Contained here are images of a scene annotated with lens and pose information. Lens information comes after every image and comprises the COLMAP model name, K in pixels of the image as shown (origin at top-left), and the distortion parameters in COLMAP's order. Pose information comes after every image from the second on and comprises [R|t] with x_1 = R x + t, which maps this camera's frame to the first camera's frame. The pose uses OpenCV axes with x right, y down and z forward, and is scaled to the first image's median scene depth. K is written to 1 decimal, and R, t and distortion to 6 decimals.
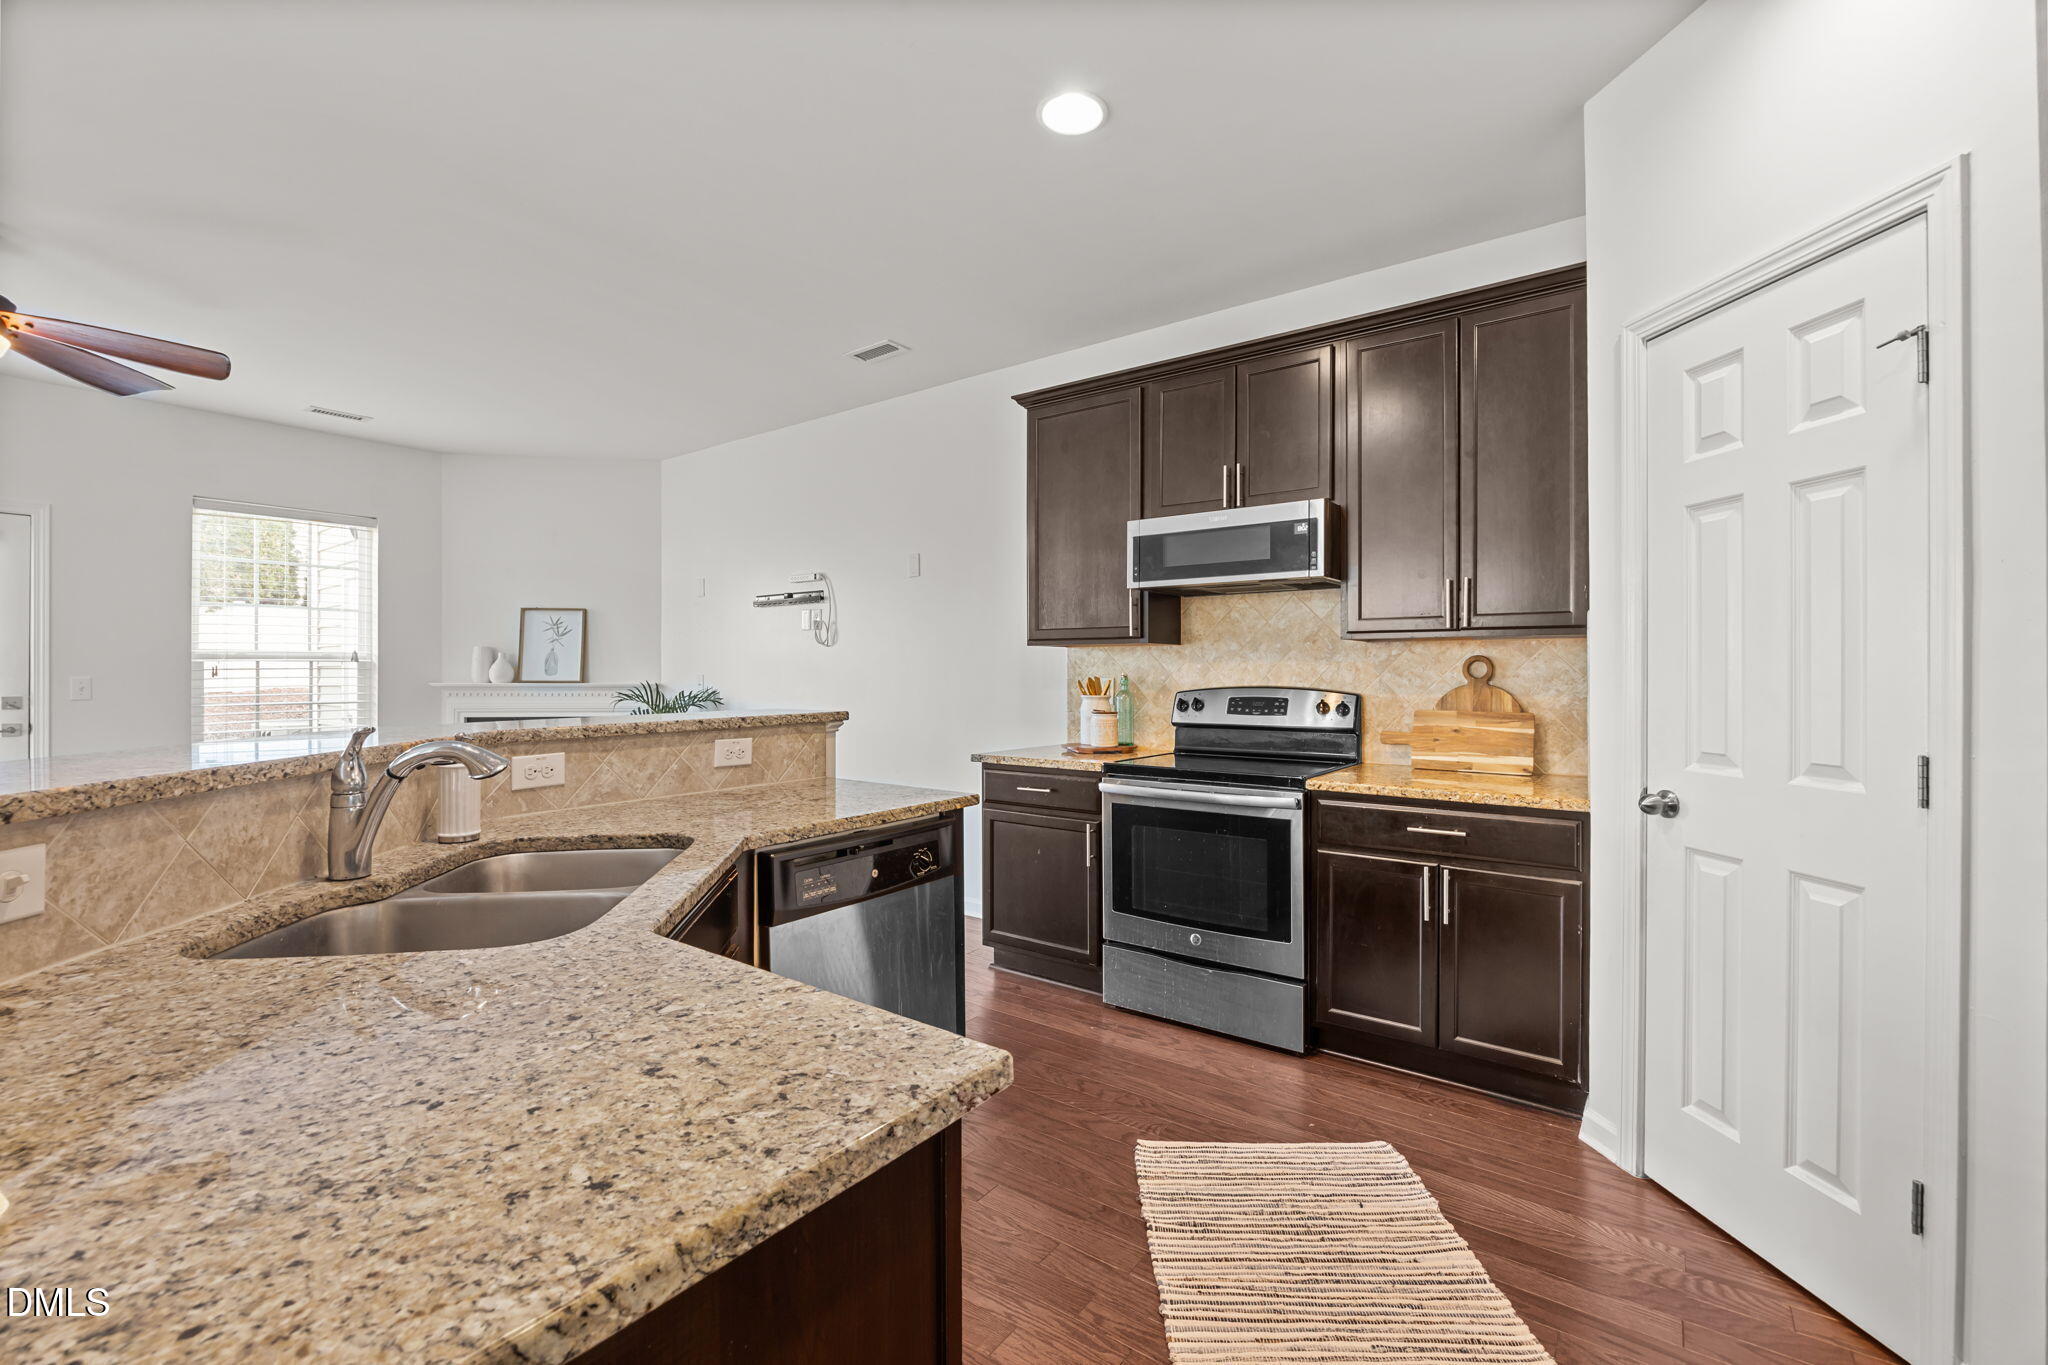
lens RADIAL K [[869.7, 0, 1032.5], [0, 869.7, 677.6], [0, 0, 1]] dist [-0.000051, 0.000011]
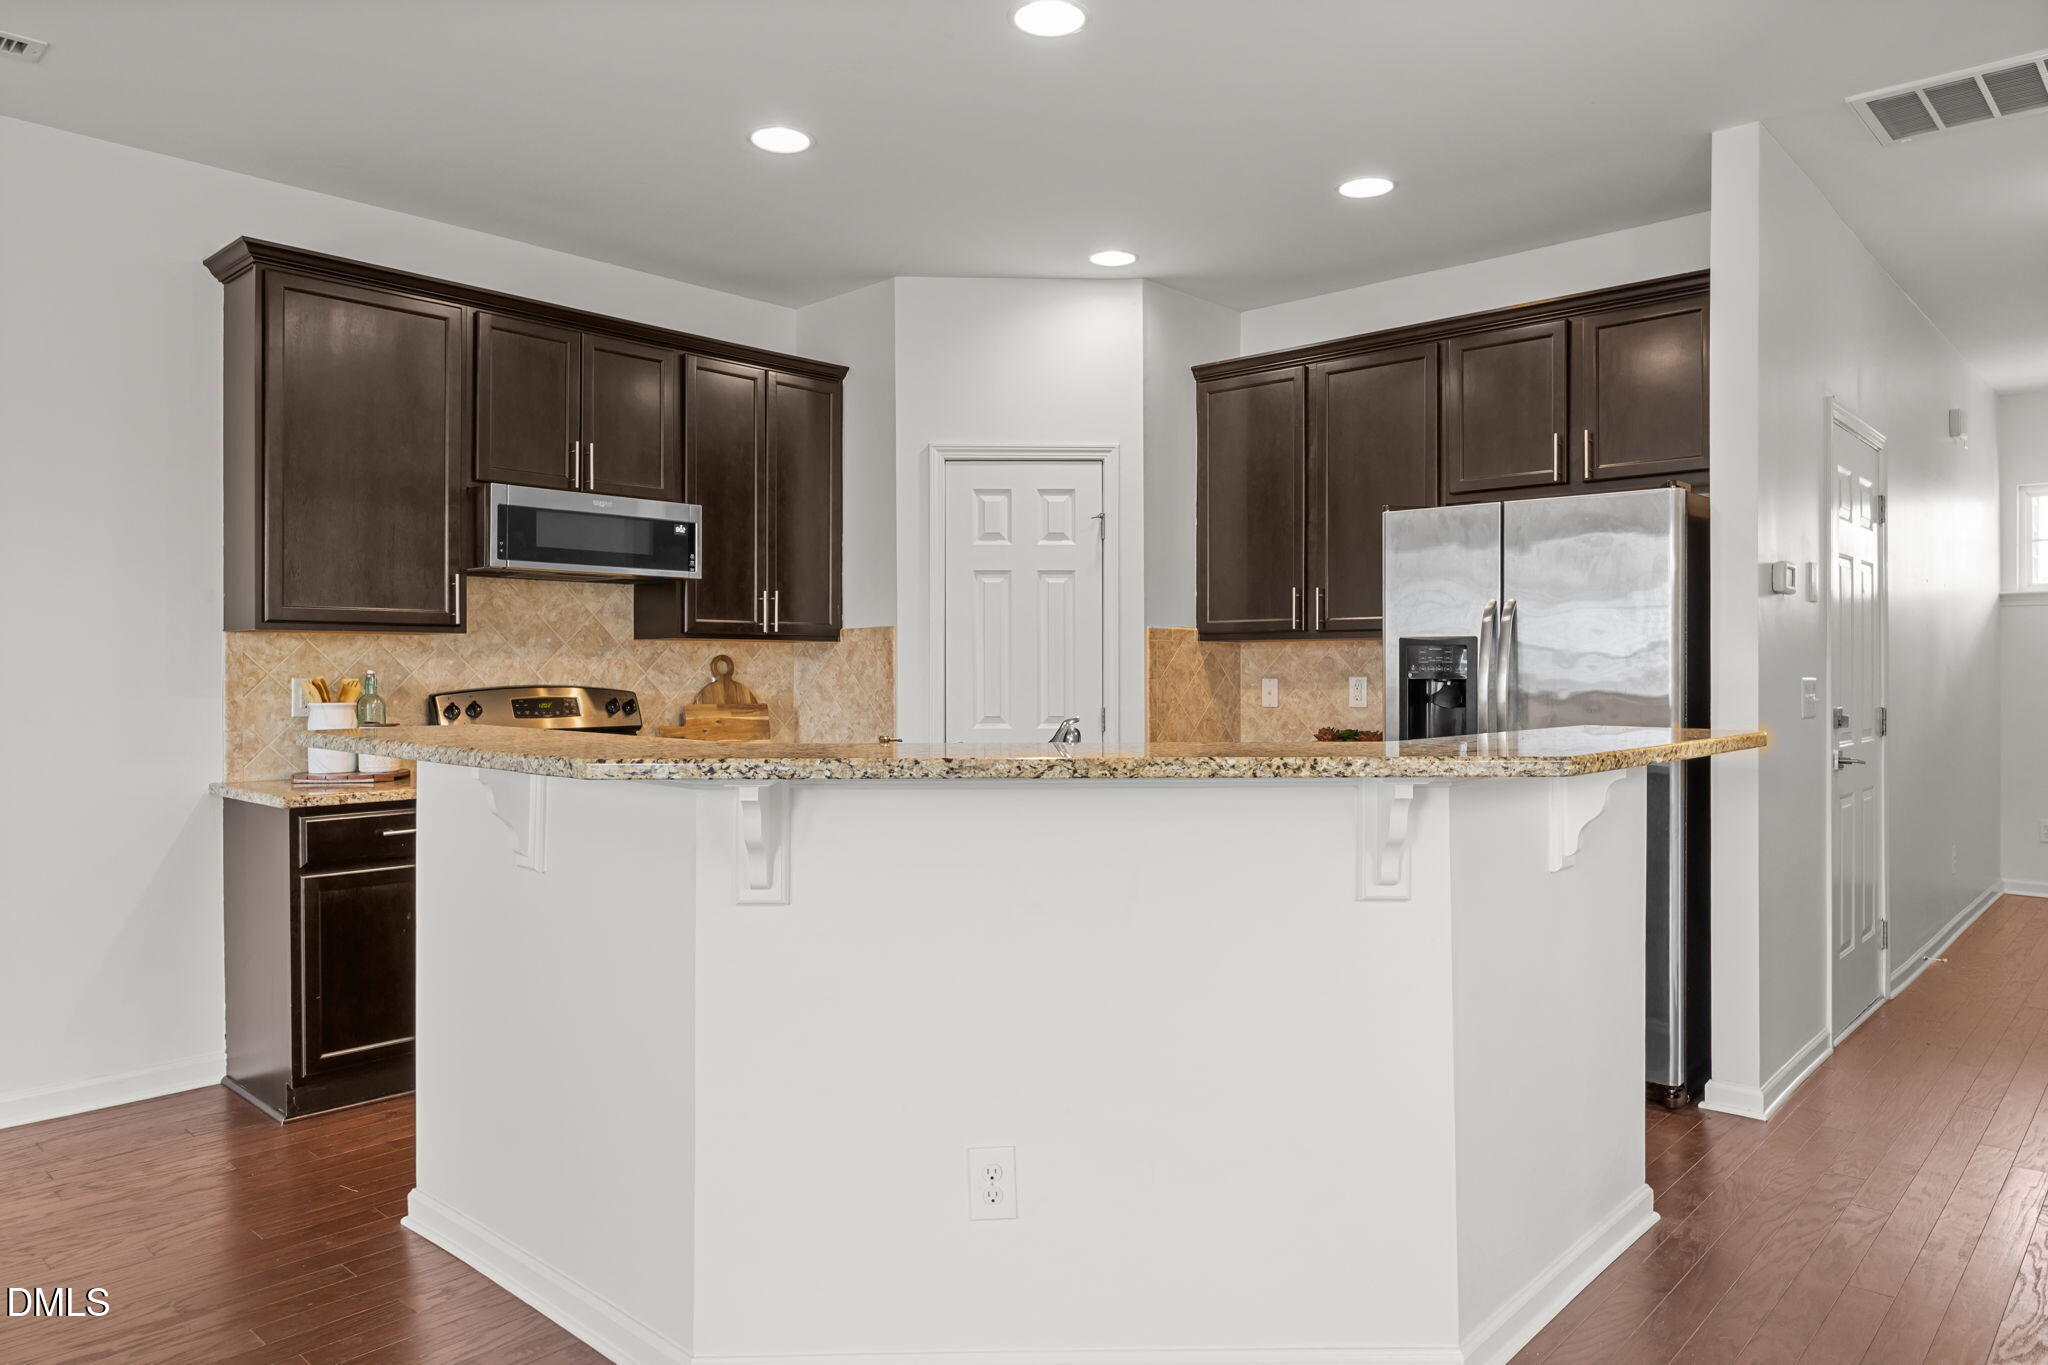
lens RADIAL K [[1317.2, 0, 1022.1], [0, 1317.2, 672.6], [0, 0, 1]] dist [0.004986, 0.001302]
pose [[0.113327, -0.003008, 0.993553, -1.163345], [0.005890, 0.999980, 0.002355, -0.004286], [-0.993540, 0.005585, 0.113343, 0.413634]]
